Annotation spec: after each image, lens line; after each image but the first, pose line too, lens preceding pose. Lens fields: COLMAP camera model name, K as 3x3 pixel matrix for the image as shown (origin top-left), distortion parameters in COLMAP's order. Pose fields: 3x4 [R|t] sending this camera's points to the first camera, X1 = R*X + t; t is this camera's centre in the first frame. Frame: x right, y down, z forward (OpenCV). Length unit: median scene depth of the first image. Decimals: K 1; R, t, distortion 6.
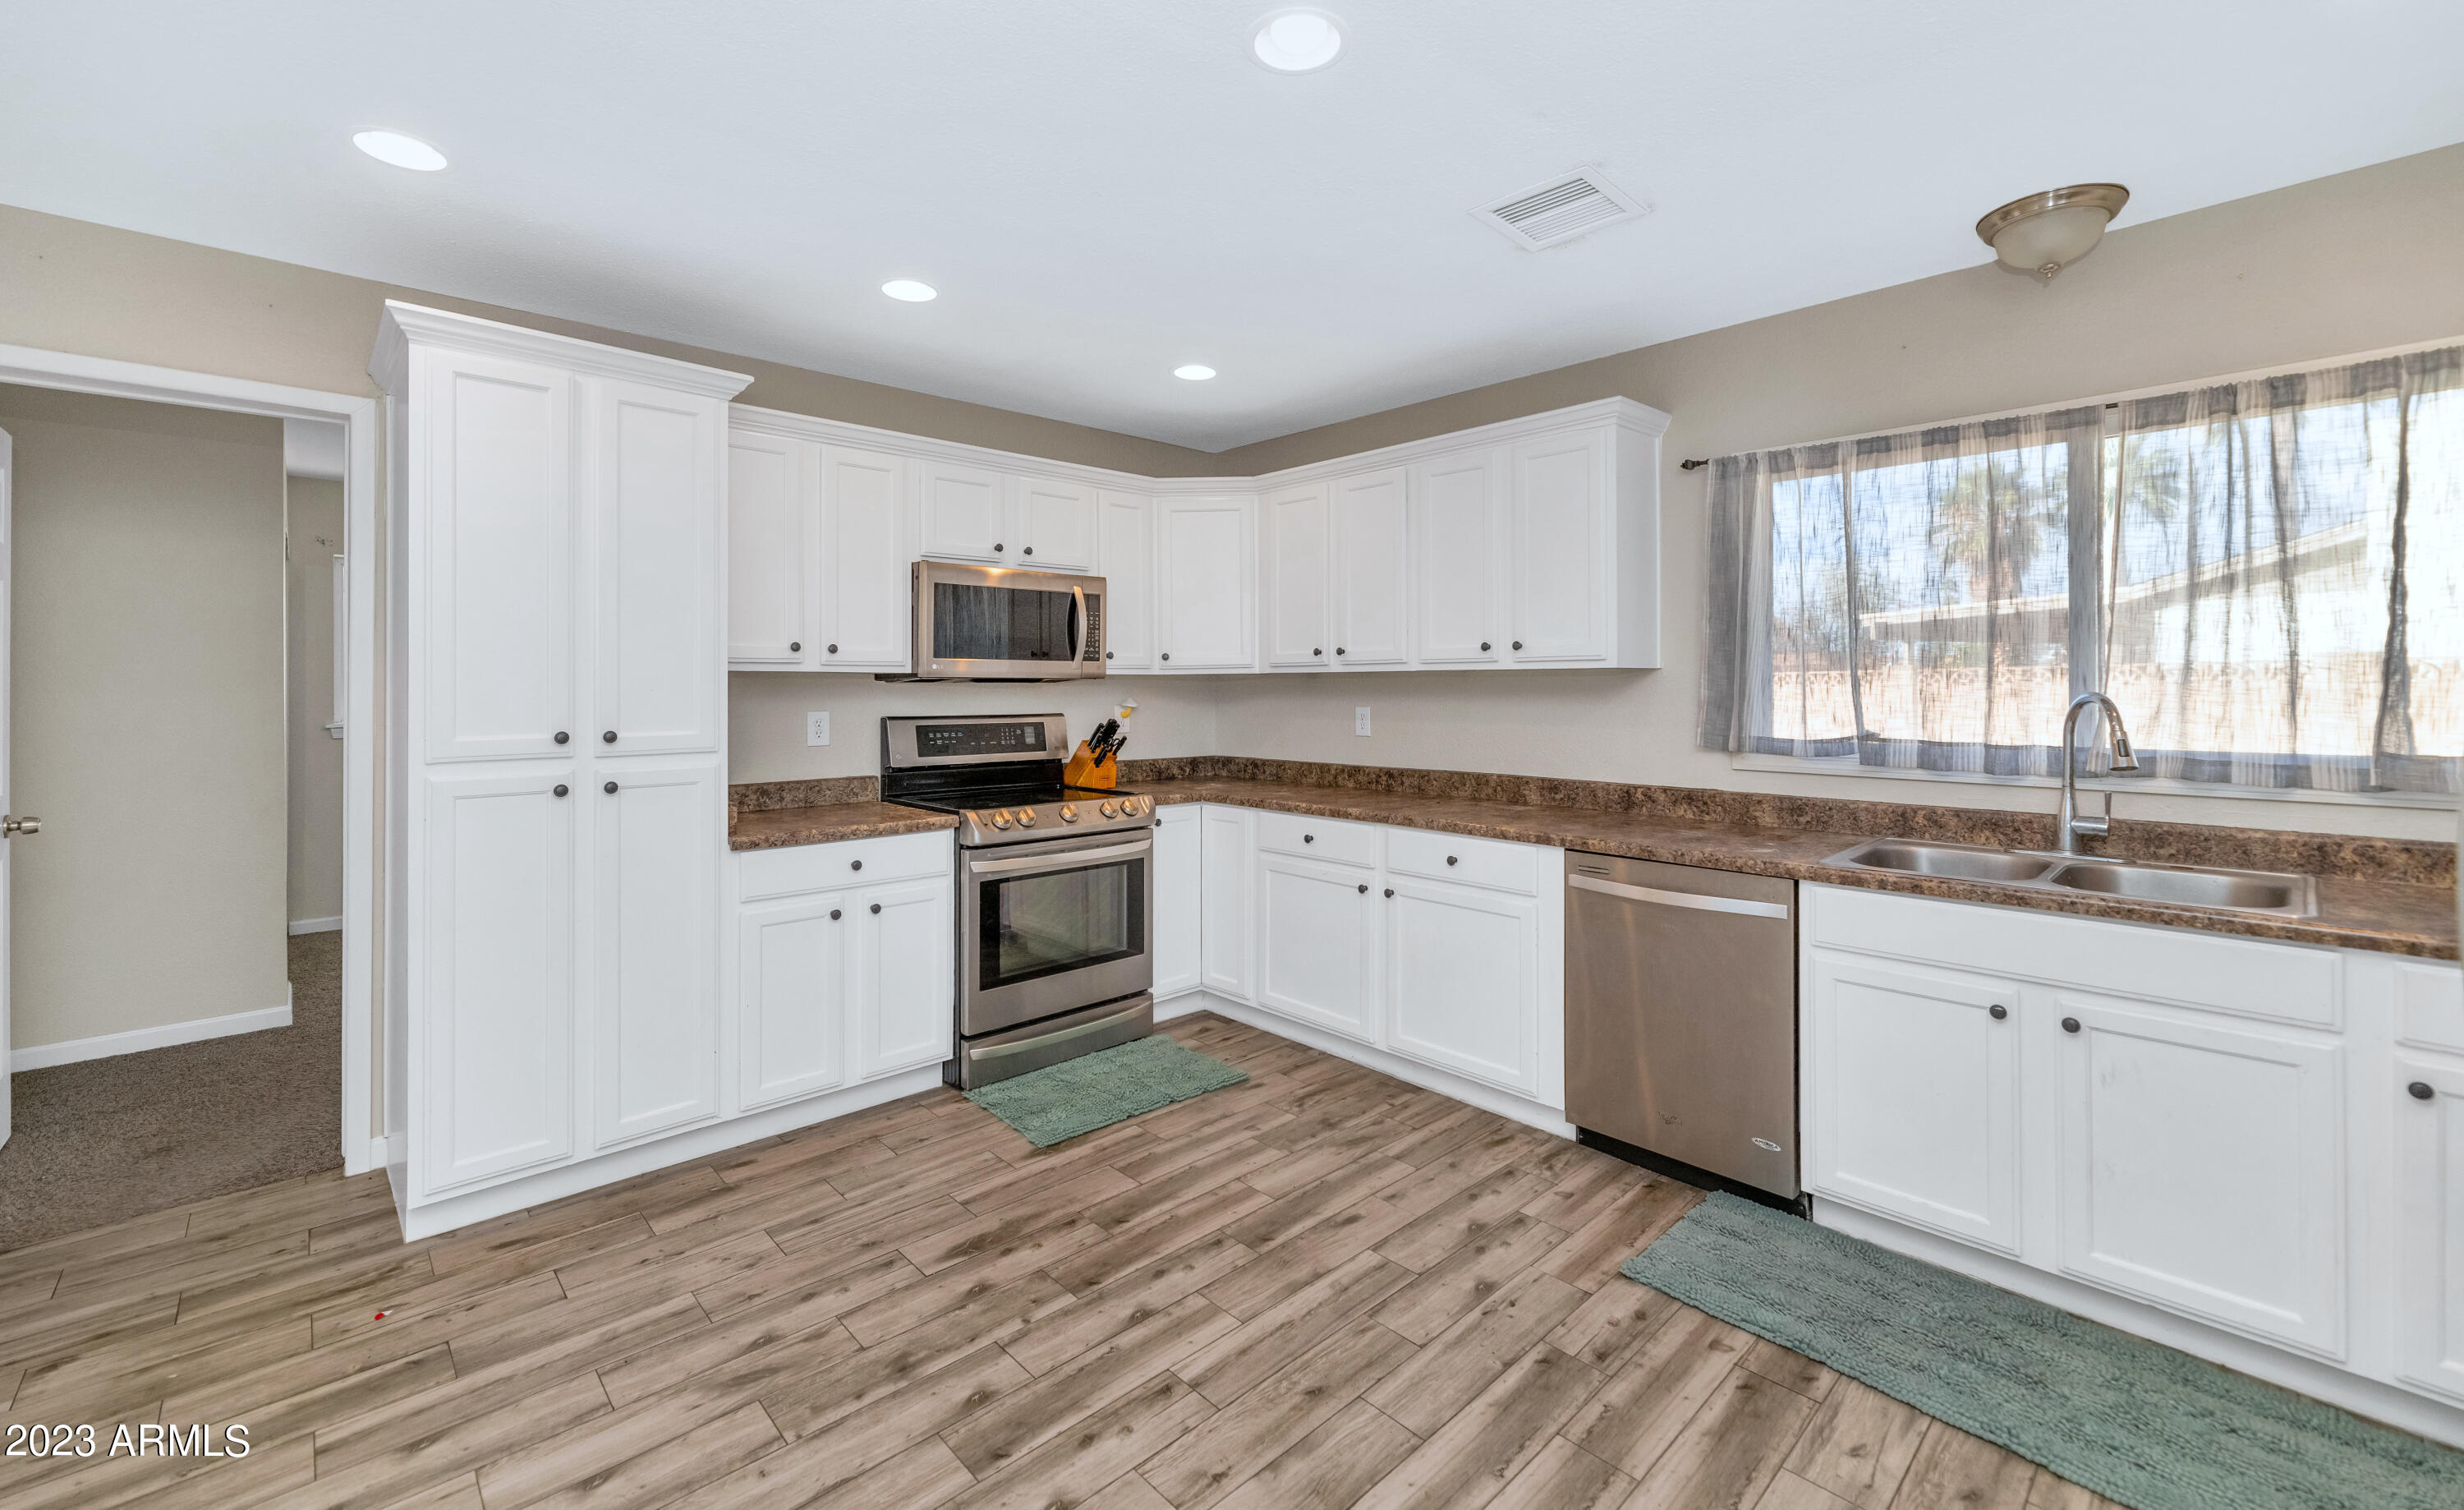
lens RADIAL K [[1065.0, 0, 1185.6], [0, 1065.0, 681.0], [0, 0, 1]] dist [-0.004017, 0.000564]
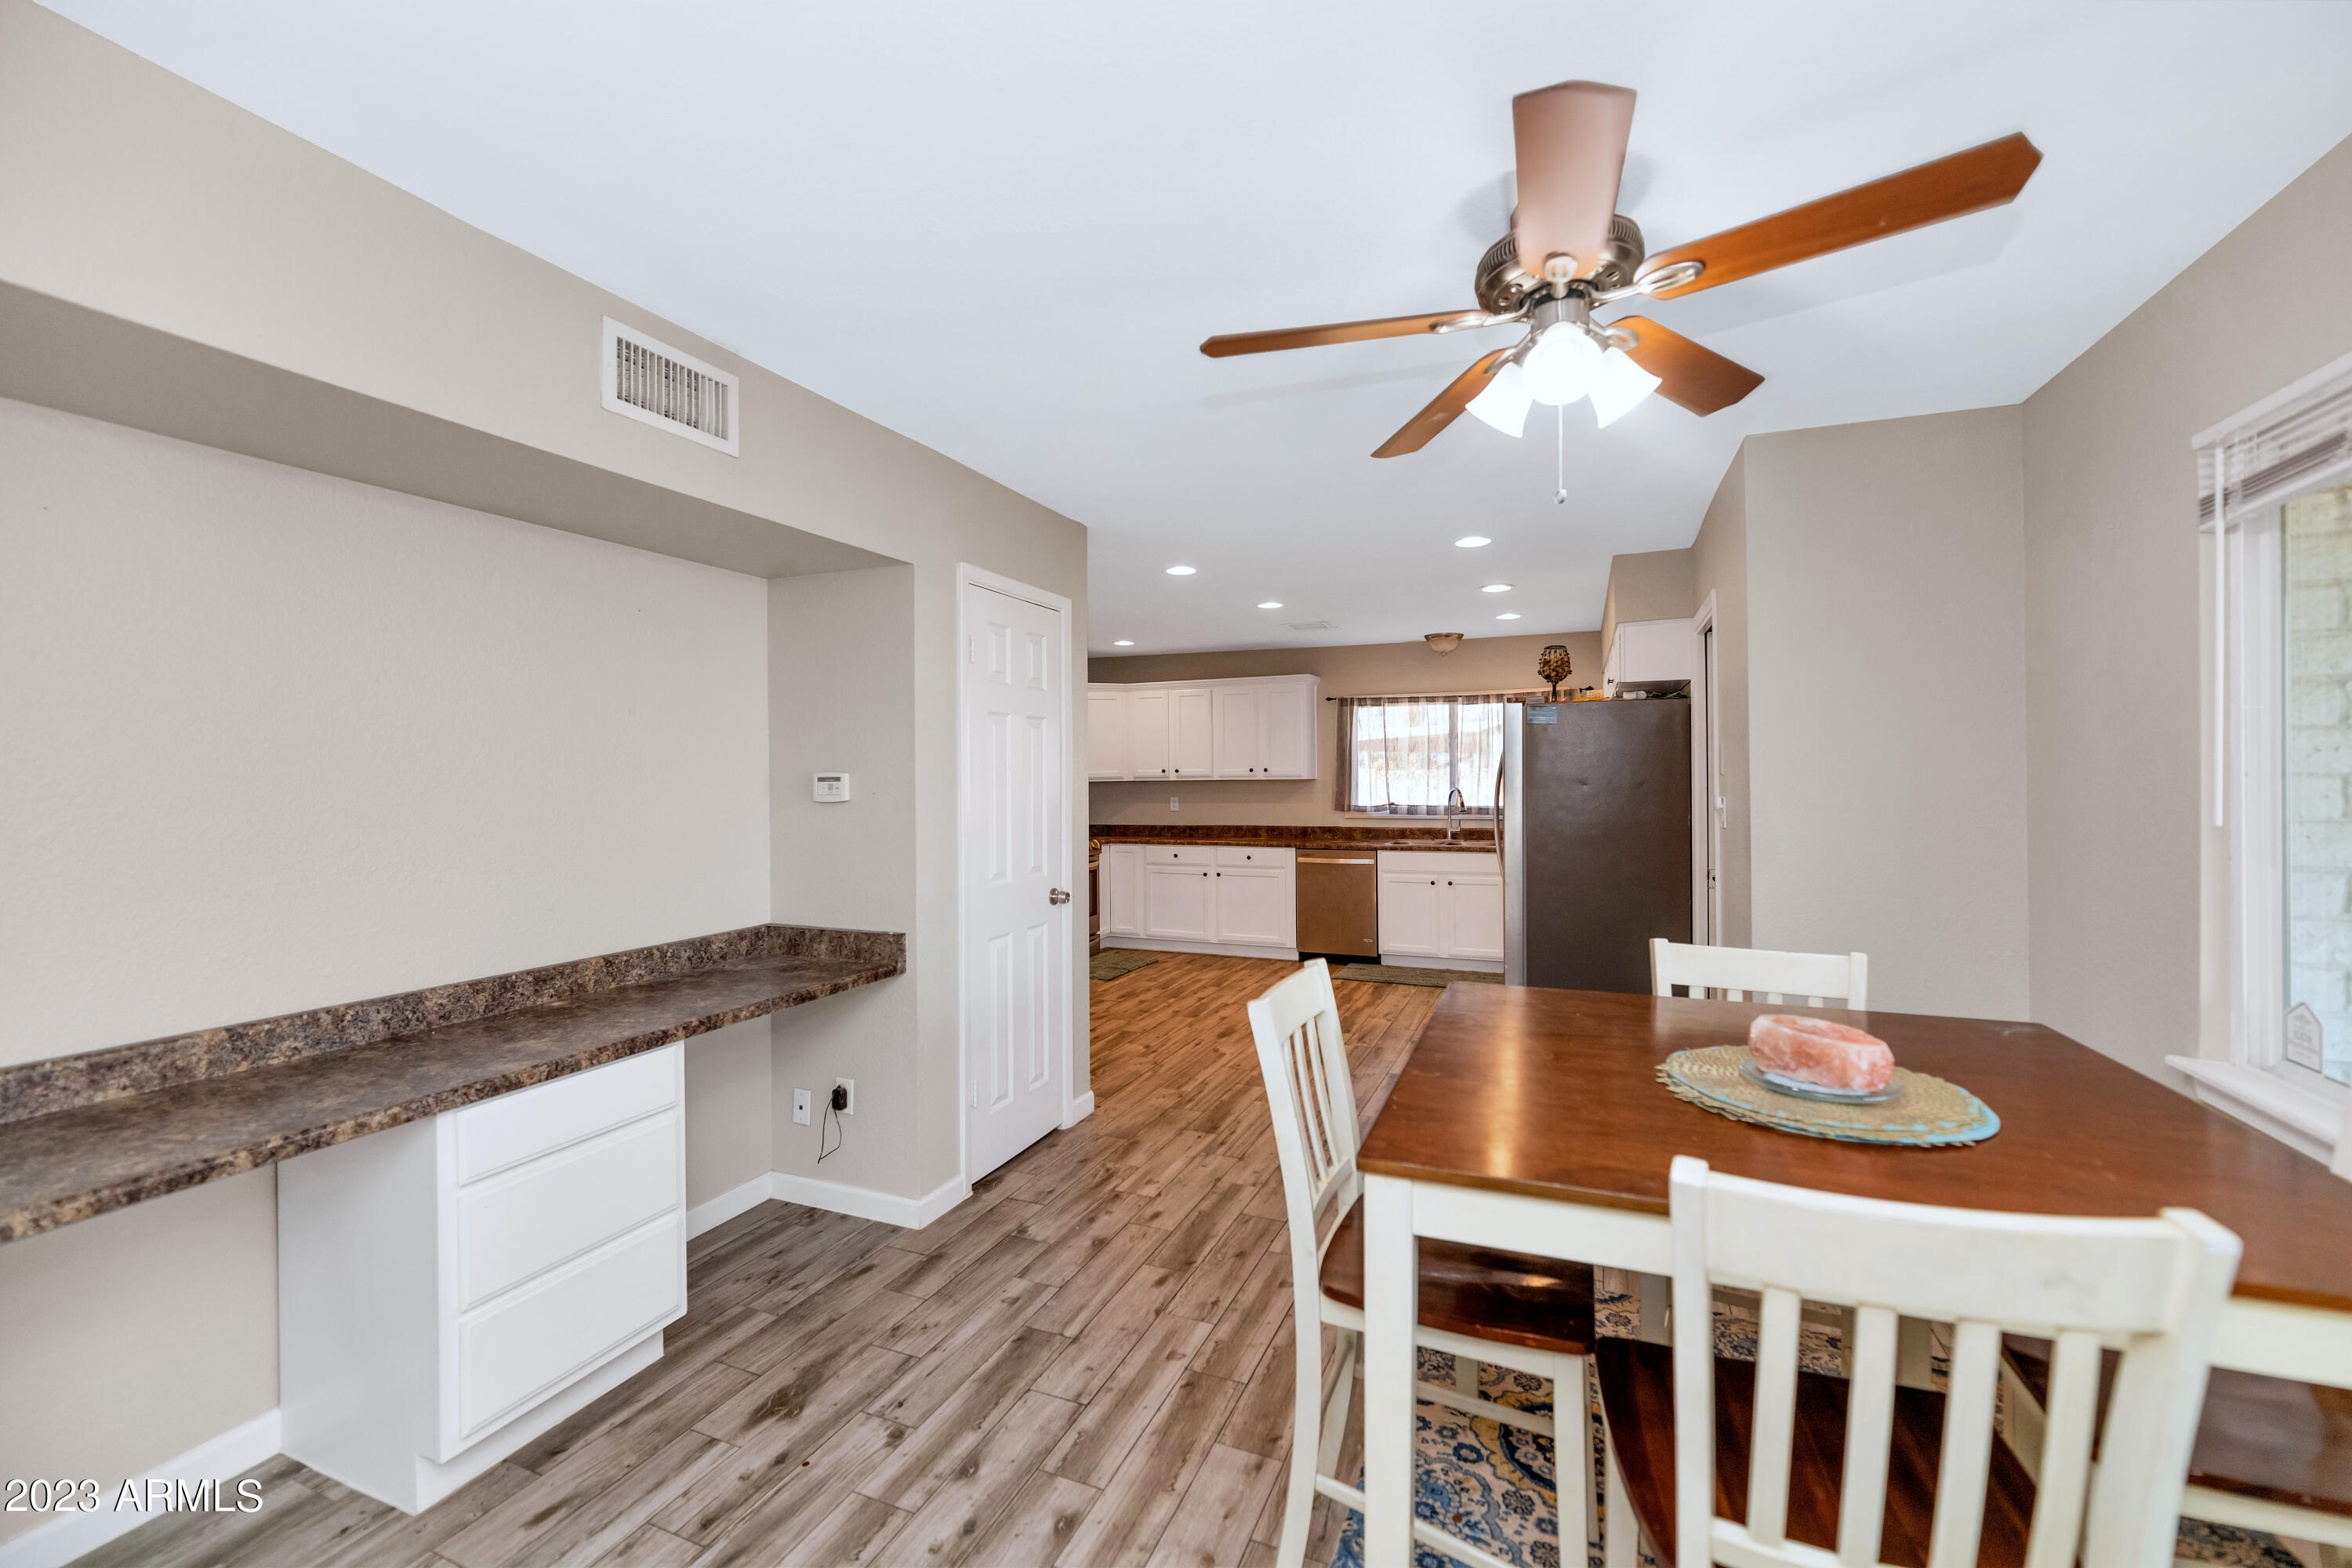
lens RADIAL K [[918.4, 0, 1180.6], [0, 918.4, 778.4], [0, 0, 1]] dist [0.000139, 0.000084]
pose [[0.920734, -0.004550, 0.390164, -0.854174], [0.004878, 0.999988, 0.000149, -0.018369], [-0.390160, 0.001766, 0.920746, -1.059745]]
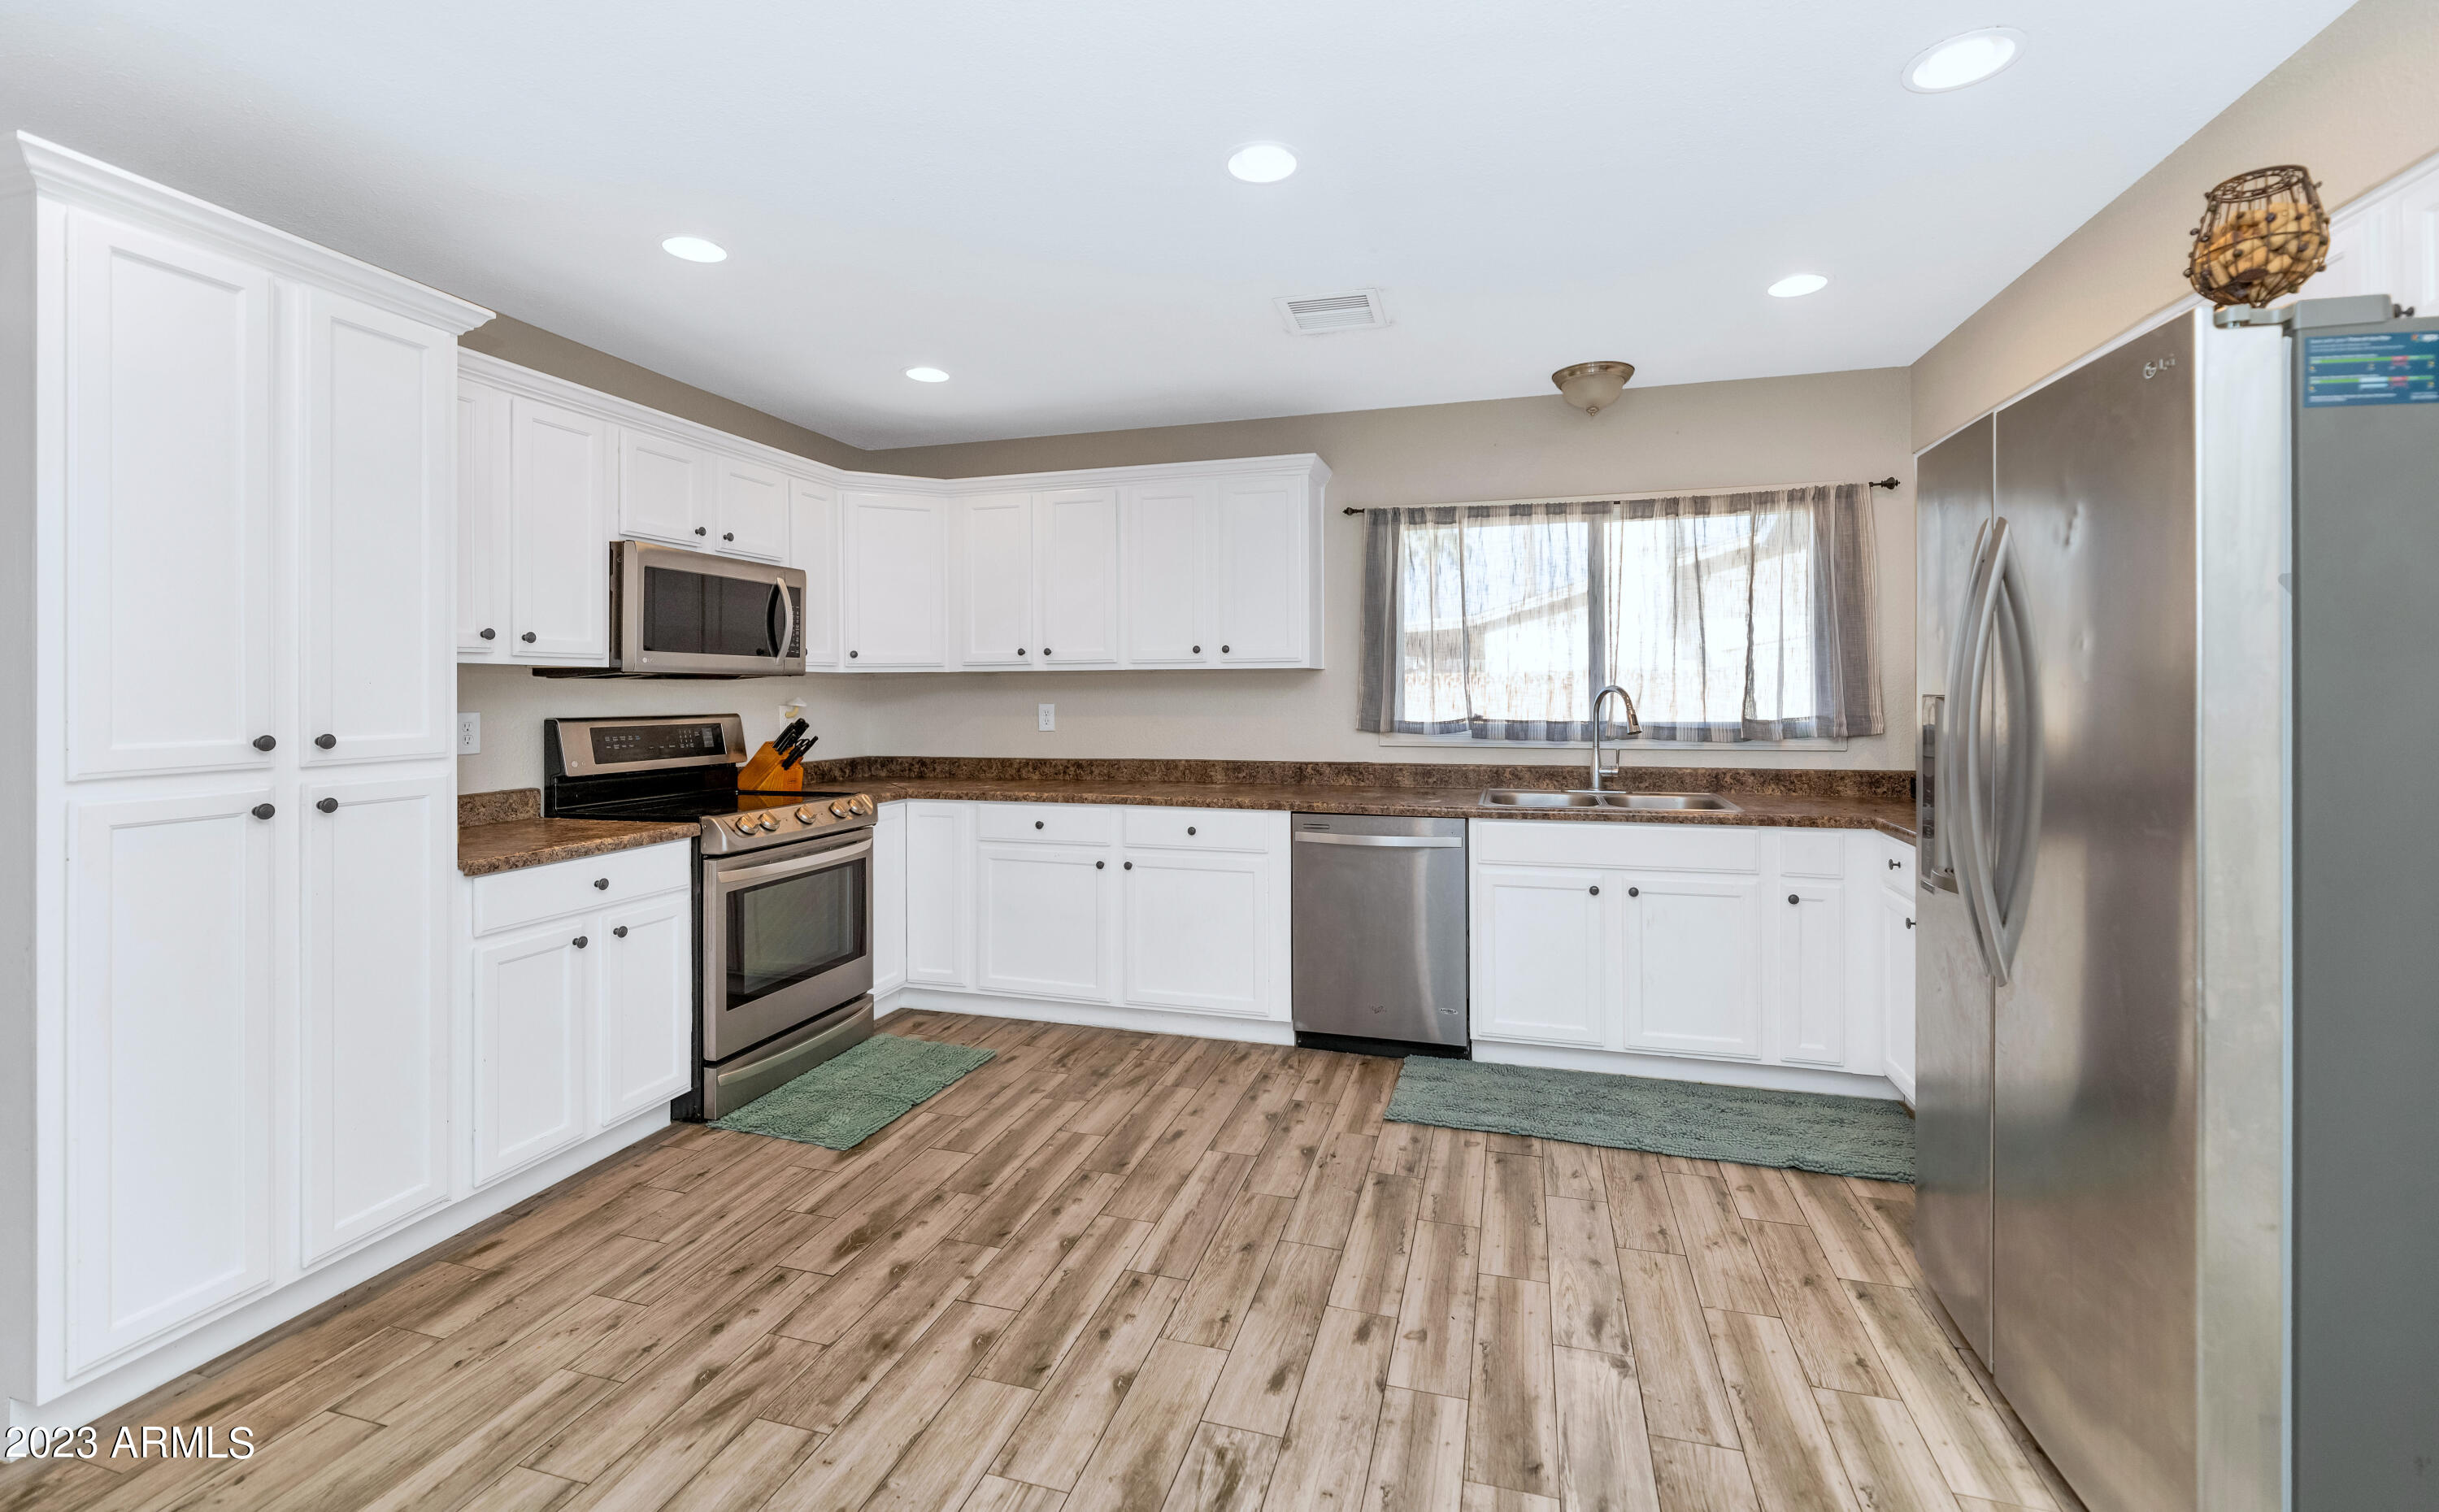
lens RADIAL K [[1051.8, 0, 1273.9], [0, 1051.8, 683.3], [0, 0, 1]] dist [-0.003554, 0.000335]
pose [[0.845303, 0.001572, 0.534285, -0.344554], [0.000058, 0.999995, -0.003033, 0.011234], [-0.534287, 0.002595, 0.845299, -0.034576]]
